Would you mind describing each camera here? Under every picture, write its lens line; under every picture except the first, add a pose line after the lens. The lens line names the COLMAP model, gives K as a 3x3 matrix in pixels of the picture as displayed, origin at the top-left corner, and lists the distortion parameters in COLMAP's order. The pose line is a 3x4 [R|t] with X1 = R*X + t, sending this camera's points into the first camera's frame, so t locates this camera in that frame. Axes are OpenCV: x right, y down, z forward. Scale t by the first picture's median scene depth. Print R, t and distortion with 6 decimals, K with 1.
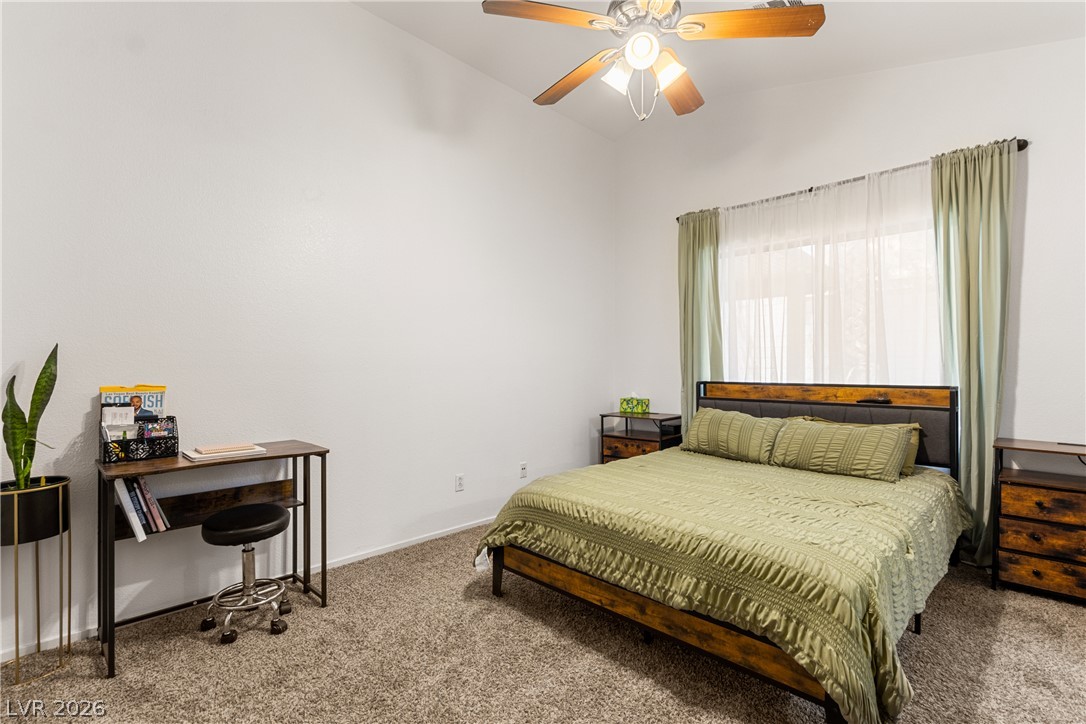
lens RADIAL K [[513.2, 0, 543.7], [0, 513.2, 371.9], [0, 0, 1]] dist [0.005245, -0.001487]
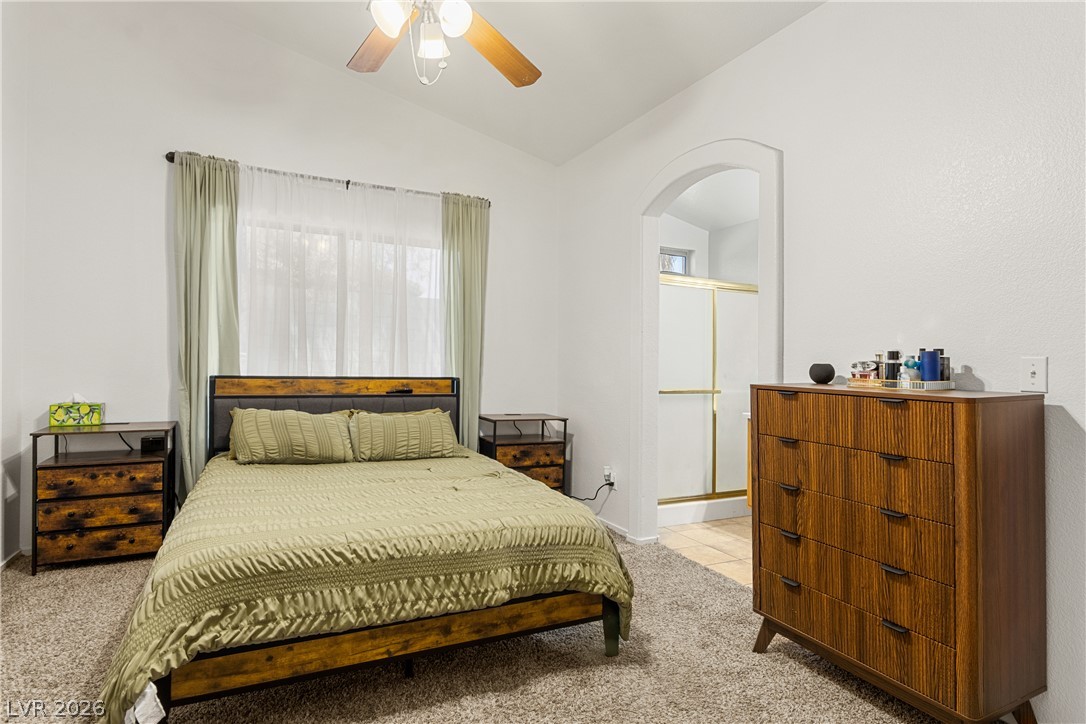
lens RADIAL K [[560.0, 0, 542.2], [0, 560.0, 359.2], [0, 0, 1]] dist [0.002845, 0.000618]
pose [[0.336034, 0.012804, 0.941763, -0.513039], [-0.011724, 0.999887, -0.009411, -0.006622], [-0.941777, -0.007879, 0.336146, 0.380294]]
